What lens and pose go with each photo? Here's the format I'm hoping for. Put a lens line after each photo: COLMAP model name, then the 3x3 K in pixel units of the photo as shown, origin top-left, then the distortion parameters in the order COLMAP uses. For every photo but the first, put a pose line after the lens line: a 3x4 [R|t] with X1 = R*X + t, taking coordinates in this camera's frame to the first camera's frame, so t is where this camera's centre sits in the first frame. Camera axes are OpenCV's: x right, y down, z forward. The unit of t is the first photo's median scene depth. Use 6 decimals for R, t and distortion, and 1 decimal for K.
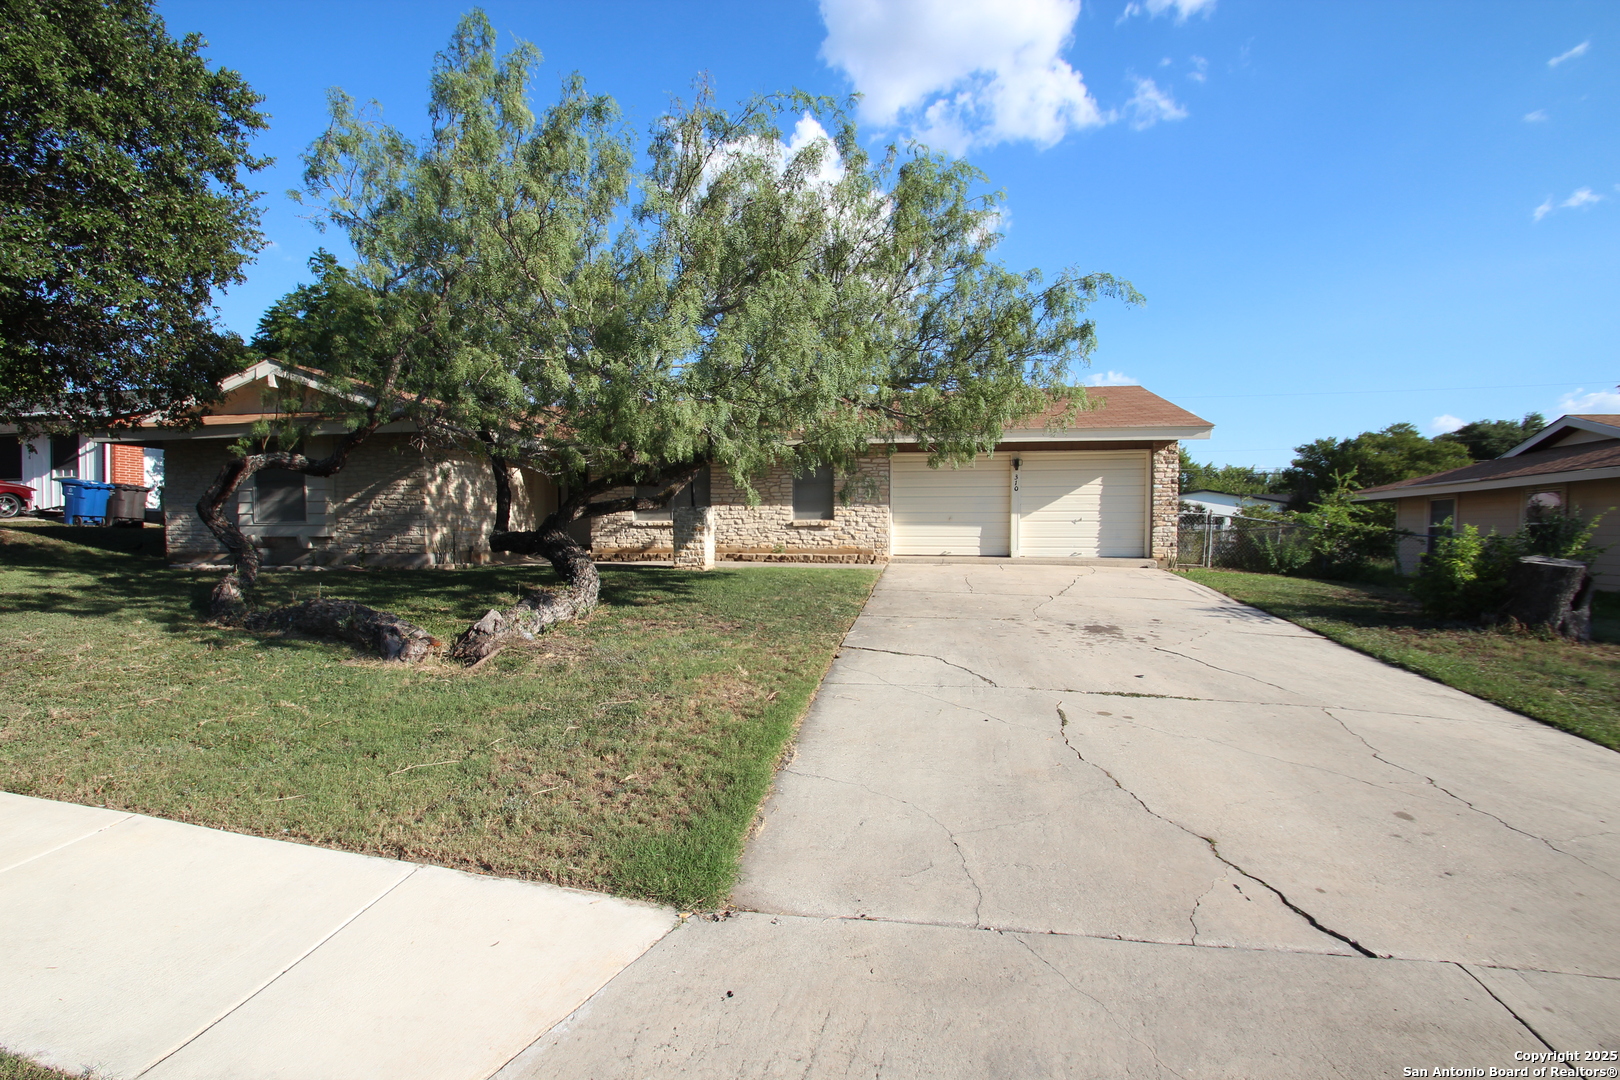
lens RADIAL K [[750.0, 0, 799.2], [0, 750.0, 532.8], [0, 0, 1]] dist [0.009275, -0.010457]
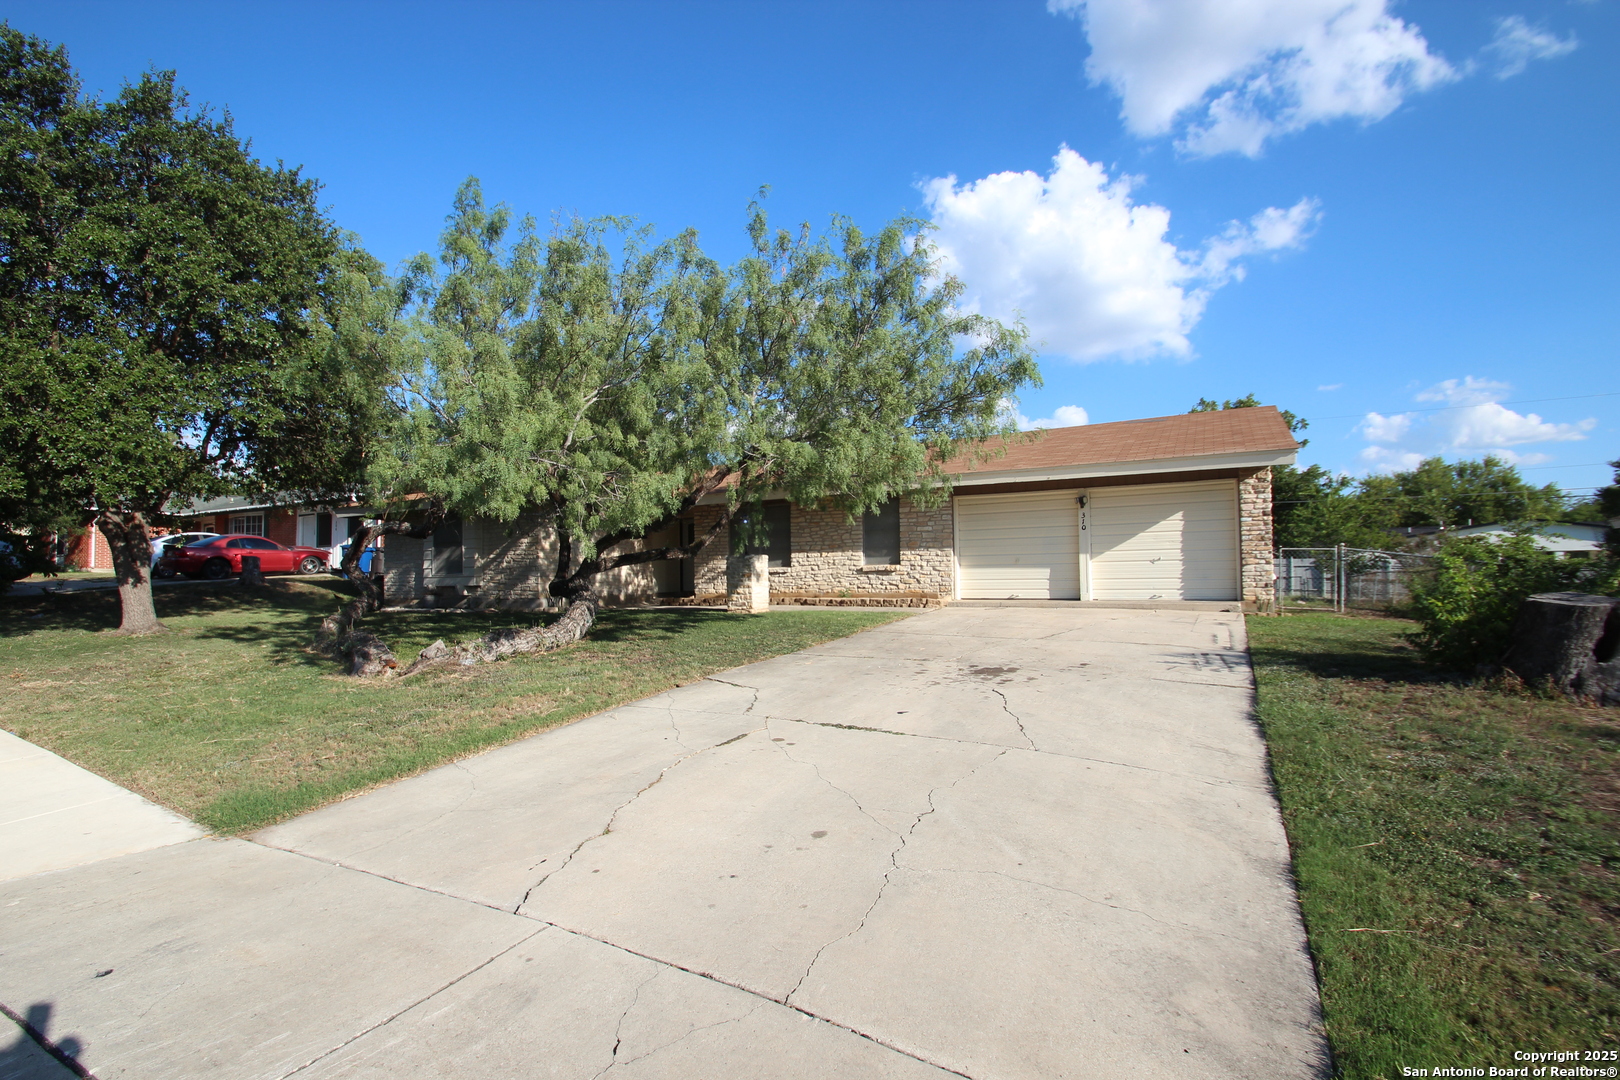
lens RADIAL K [[750.0, 0, 808.5], [0, 750.0, 536.1], [0, 0, 1]] dist [0.009275, -0.010457]
pose [[0.945411, -0.031572, -0.324348, 0.278579], [0.012368, 0.998055, -0.061098, 0.005414], [0.325646, 0.053751, 0.943962, -0.006181]]
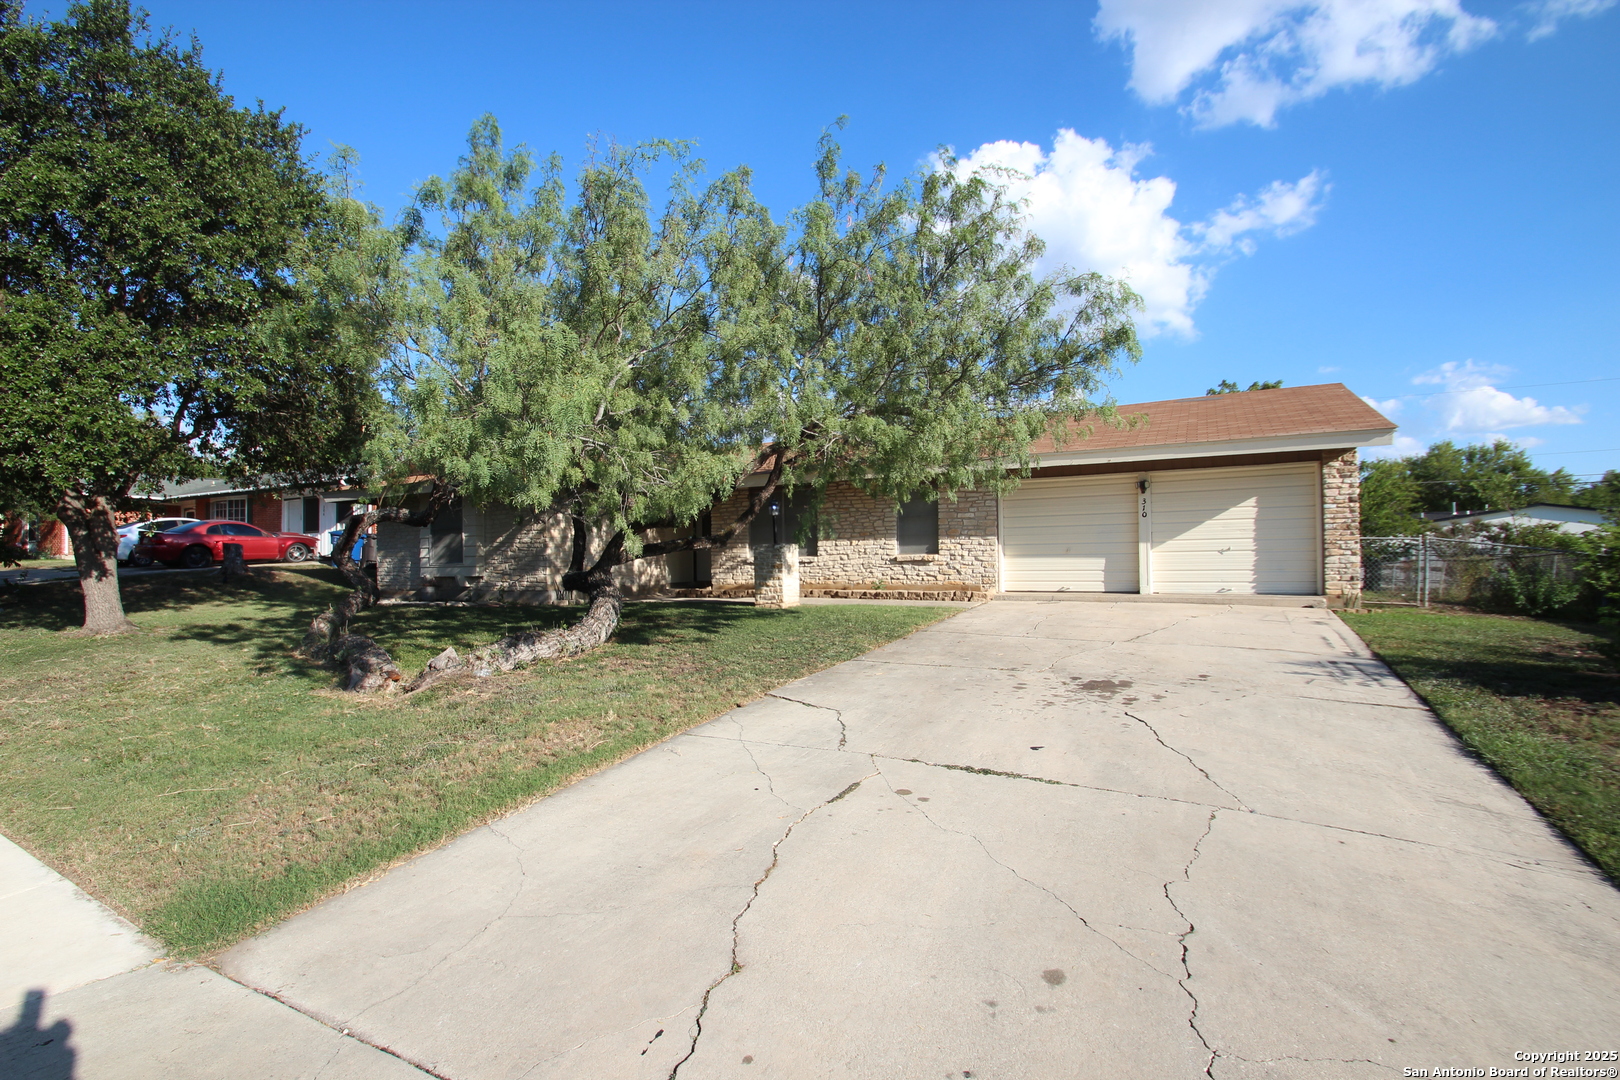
lens RADIAL K [[750.0, 0, 804.3], [0, 750.0, 536.8], [0, 0, 1]] dist [0.009275, -0.010457]
pose [[0.948107, -0.023633, -0.317072, 0.198593], [0.012126, 0.999196, -0.038215, -0.004931], [0.317720, 0.032387, 0.947631, 0.054890]]
